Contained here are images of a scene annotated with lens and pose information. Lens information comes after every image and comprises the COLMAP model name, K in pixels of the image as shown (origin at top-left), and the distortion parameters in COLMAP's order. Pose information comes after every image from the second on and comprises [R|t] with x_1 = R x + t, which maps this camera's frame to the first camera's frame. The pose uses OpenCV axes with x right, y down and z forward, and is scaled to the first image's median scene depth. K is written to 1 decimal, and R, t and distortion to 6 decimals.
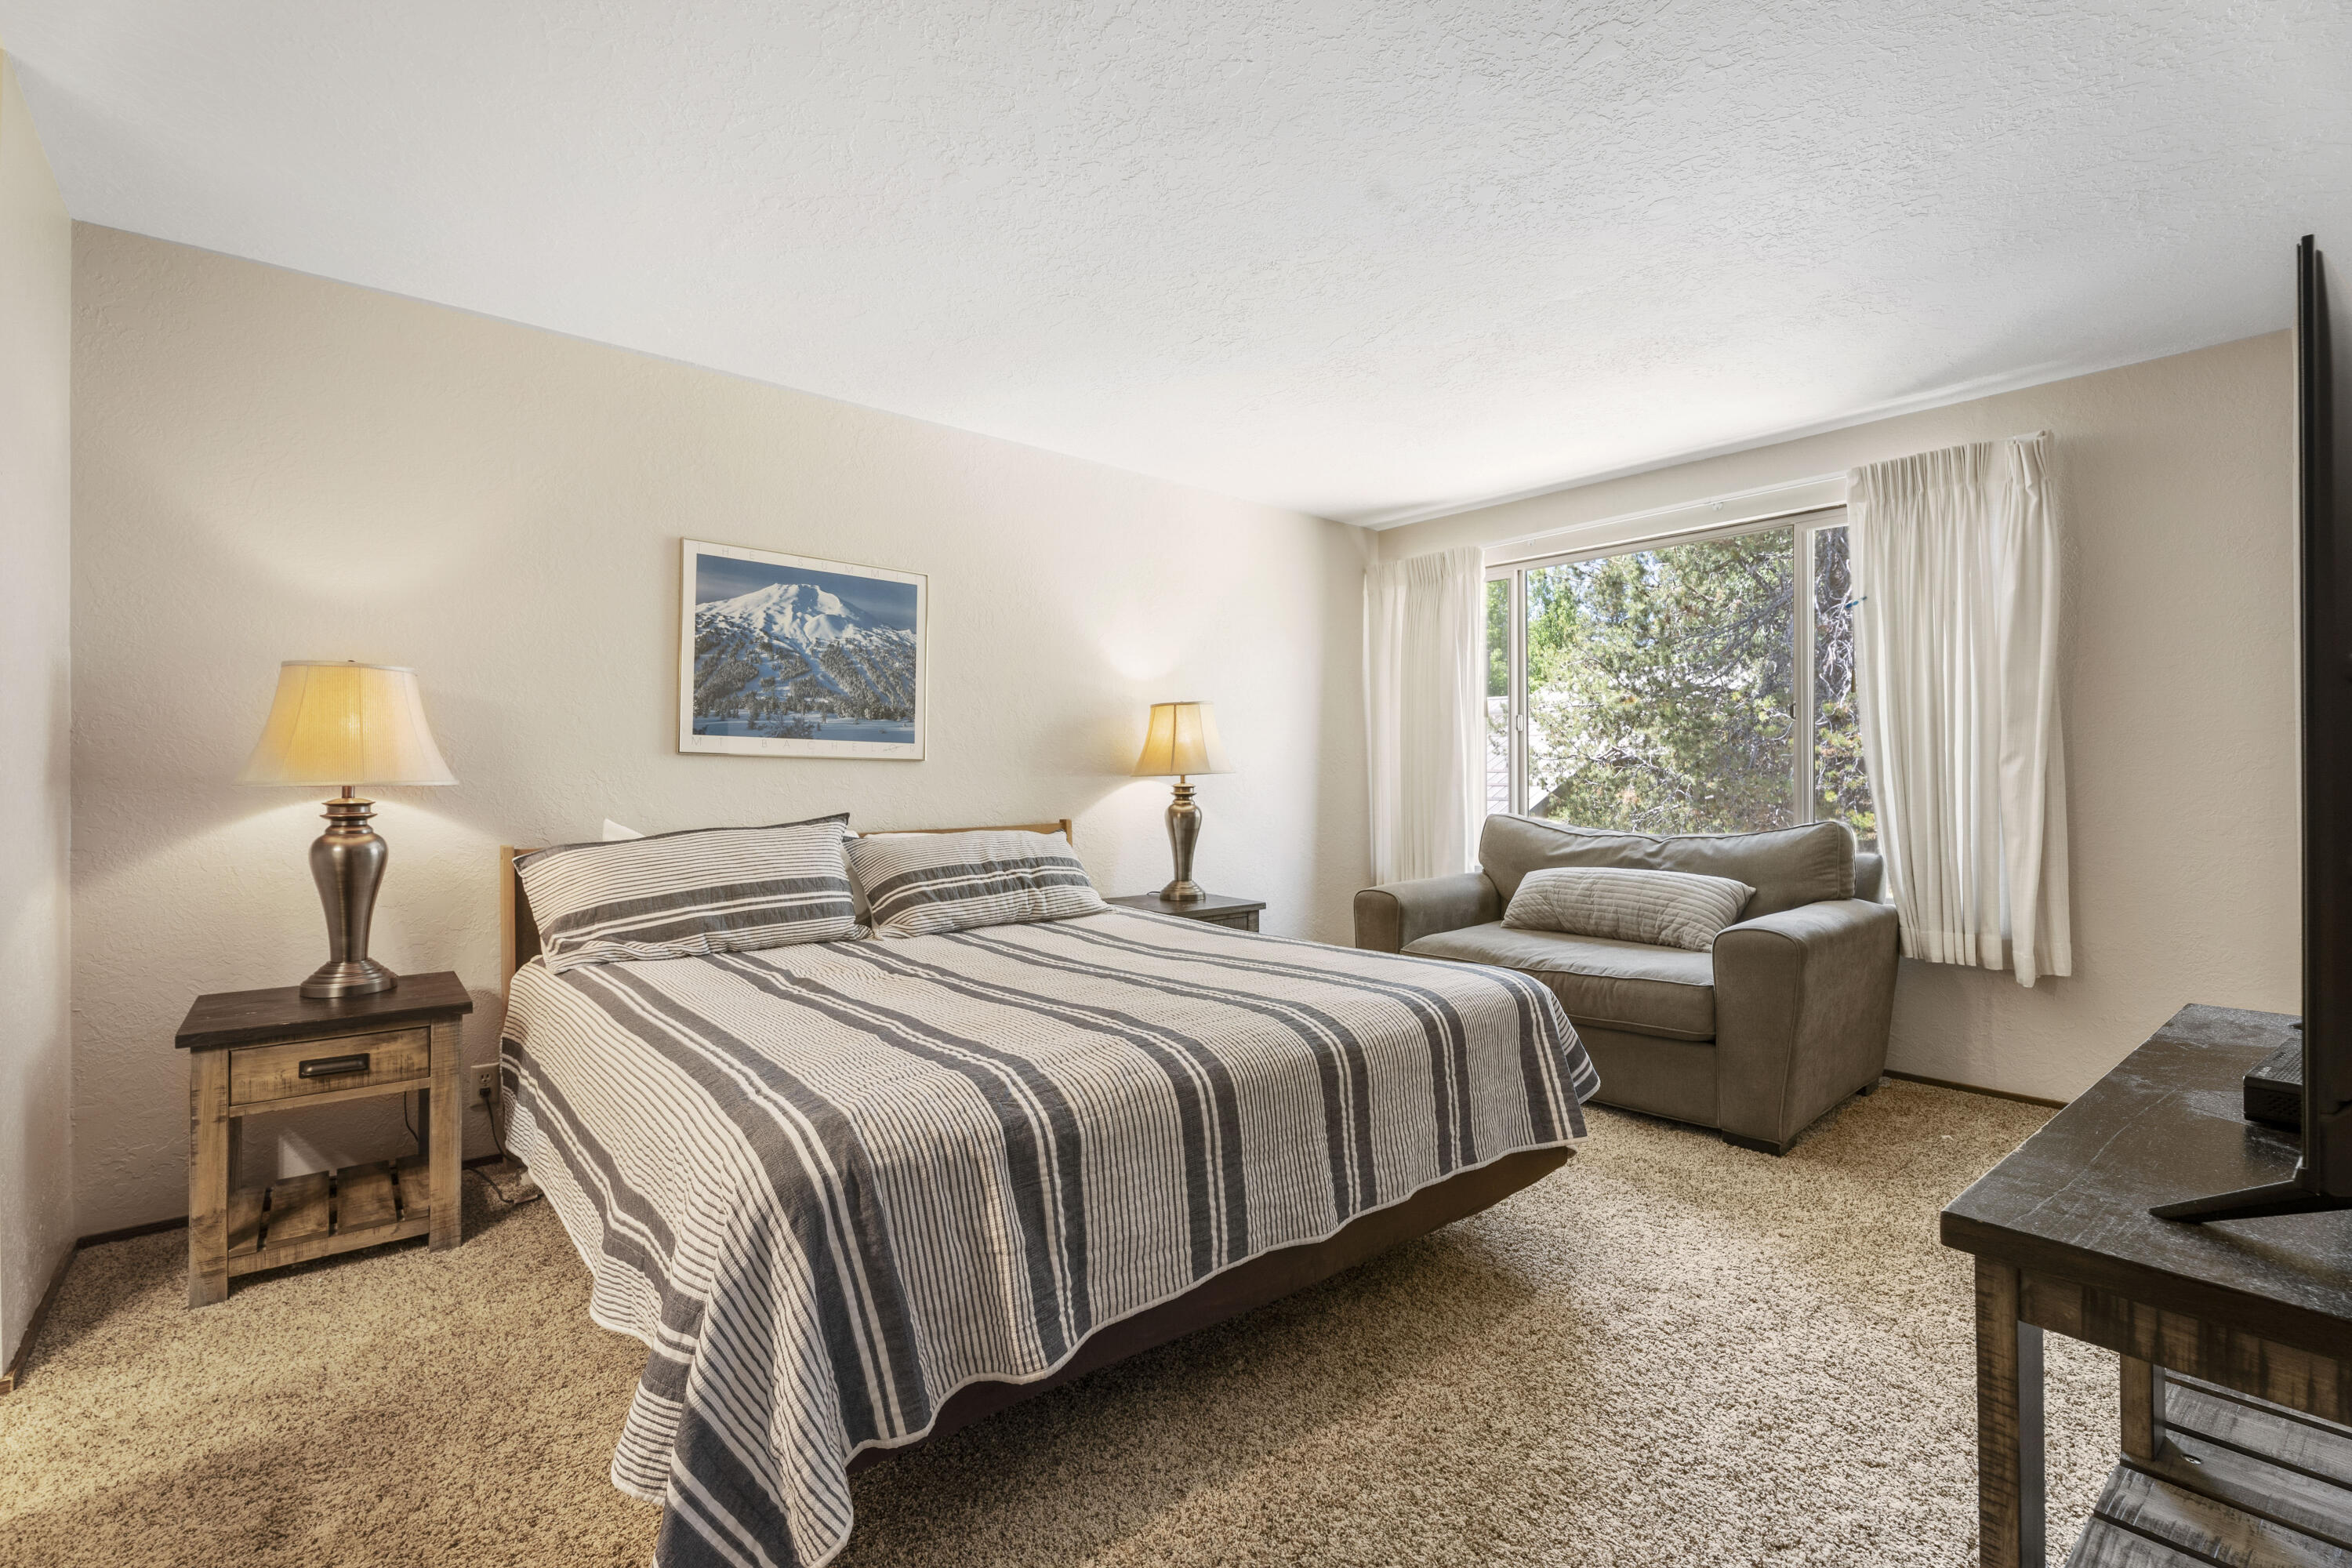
lens RADIAL K [[1041.4, 0, 1164.9], [0, 1041.4, 776.2], [0, 0, 1]] dist [0.001836, 0.000458]
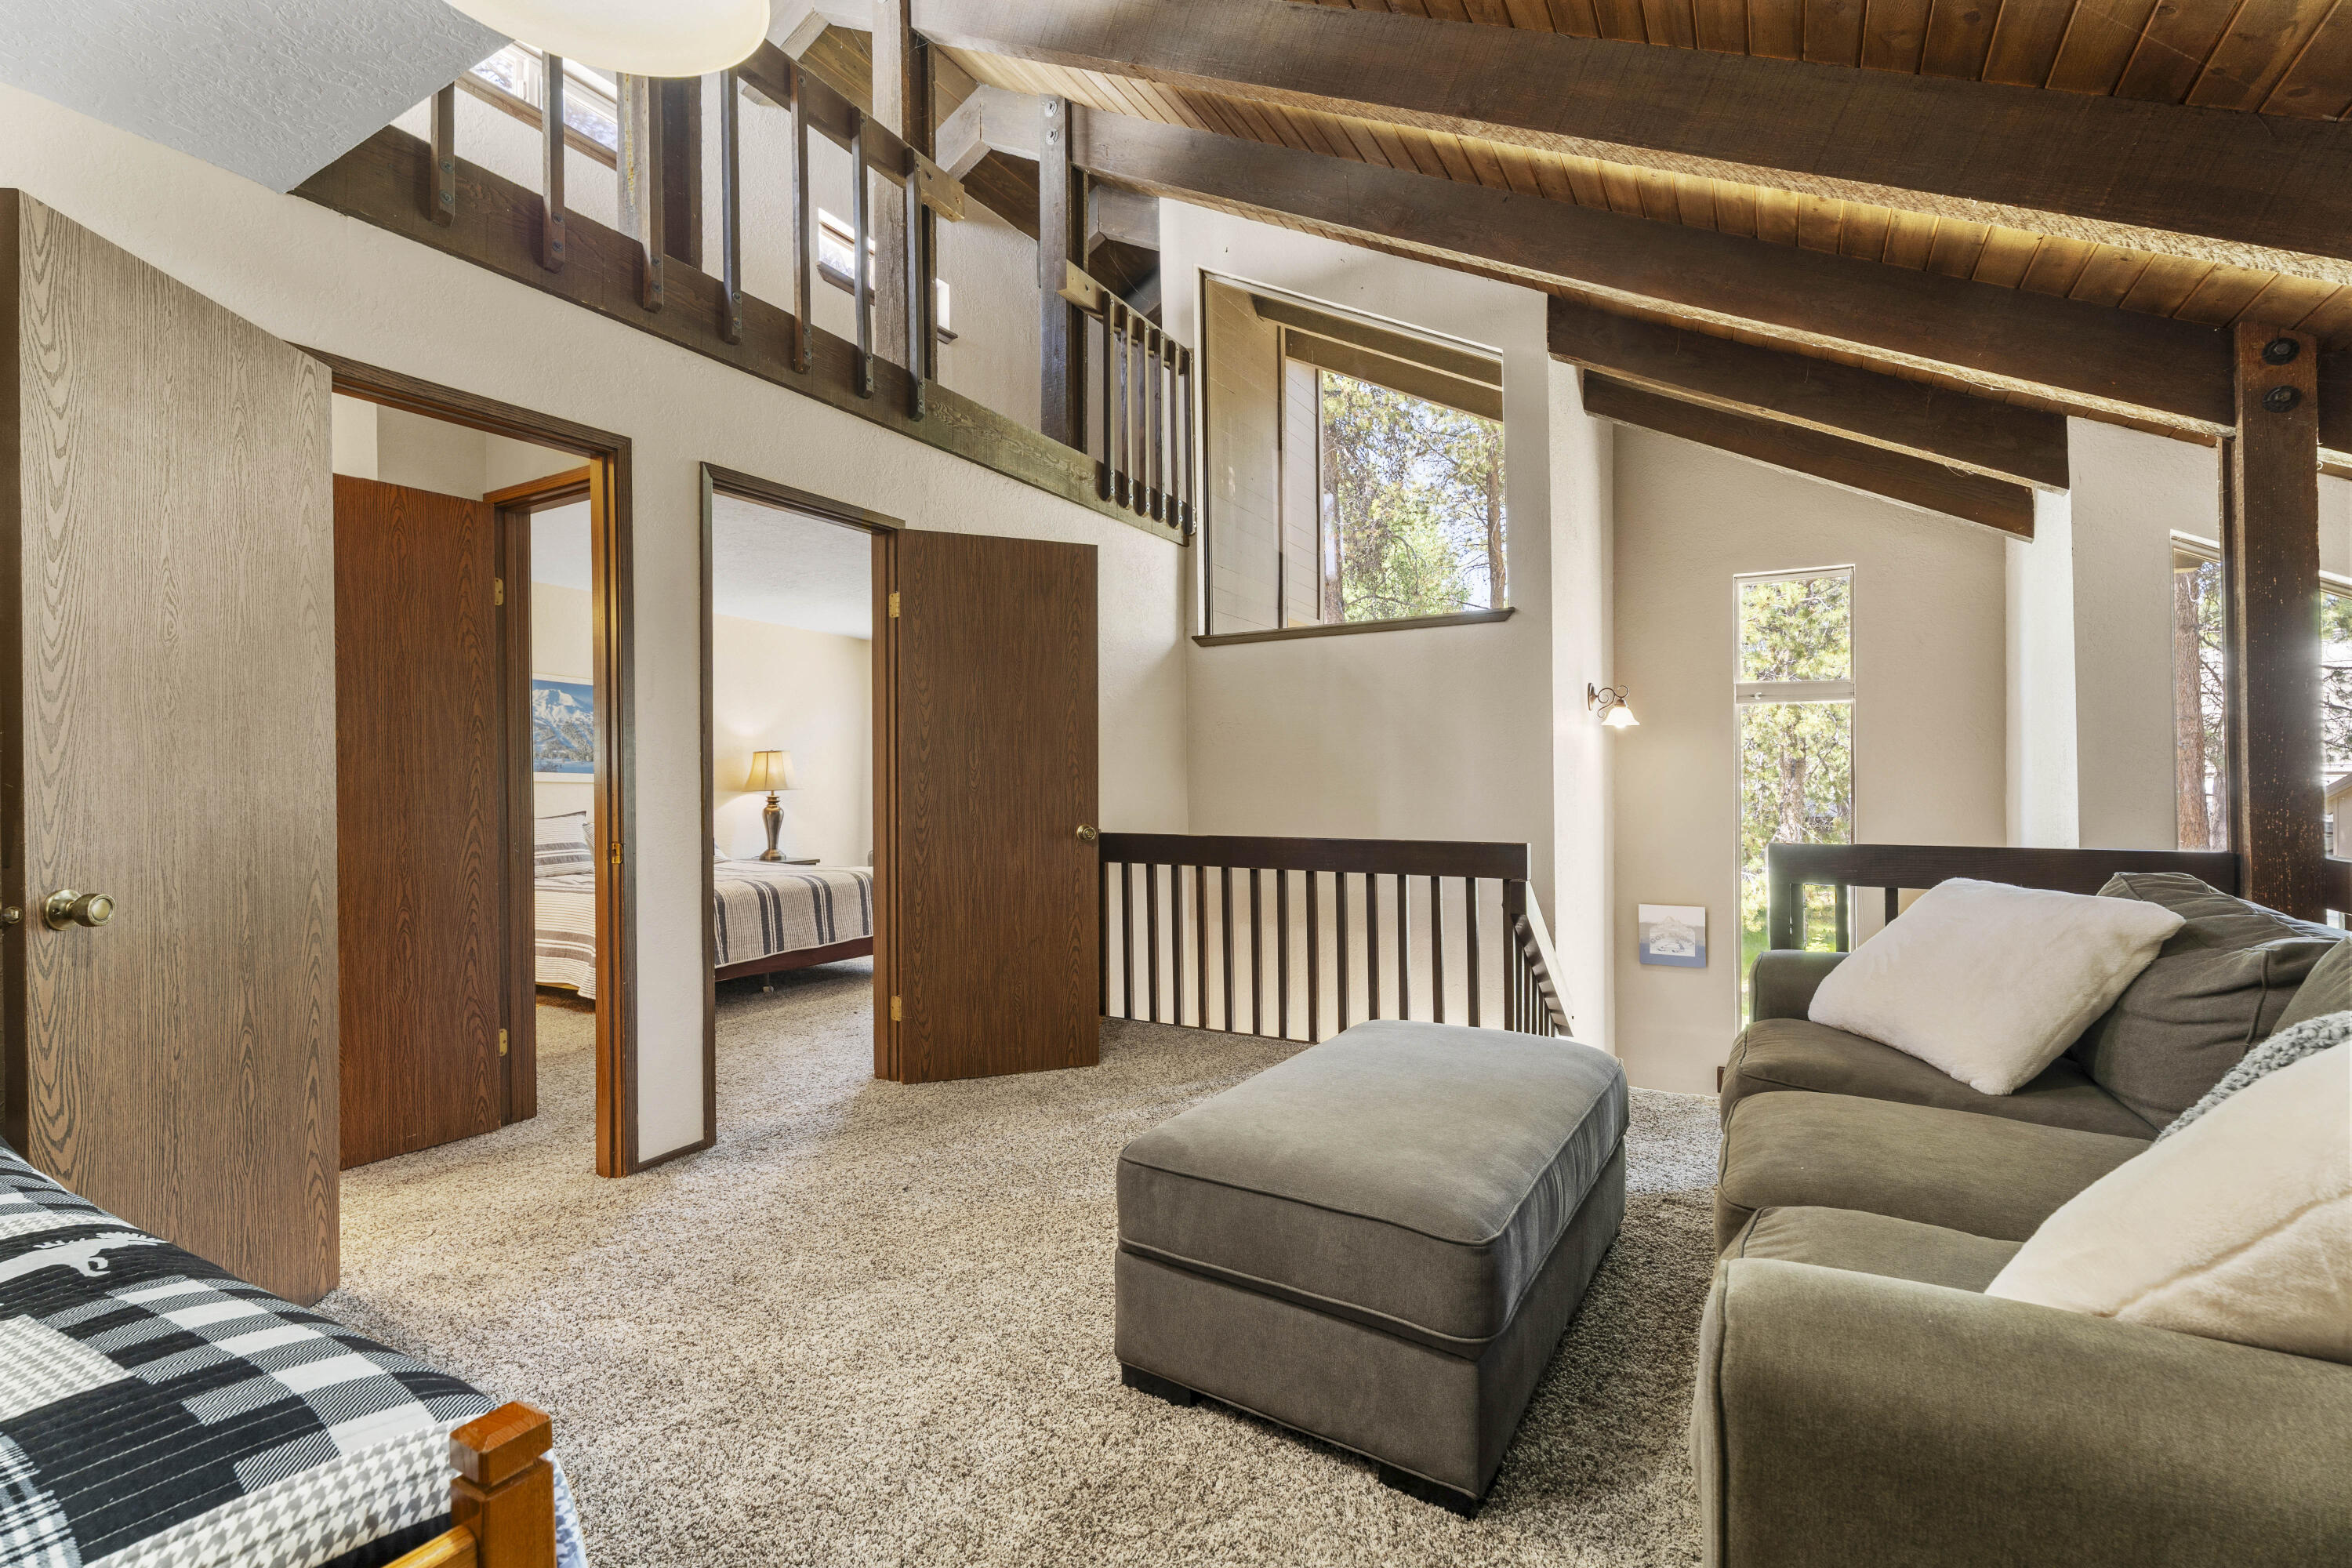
lens RADIAL K [[1041.4, 0, 1164.9], [0, 1041.4, 776.2], [0, 0, 1]] dist [0.001836, 0.000458]
pose [[0.937861, -0.001134, 0.347008, 0.034140], [0.006239, 0.999888, -0.013593, 0.003112], [-0.346954, 0.014913, 0.937764, -1.117457]]
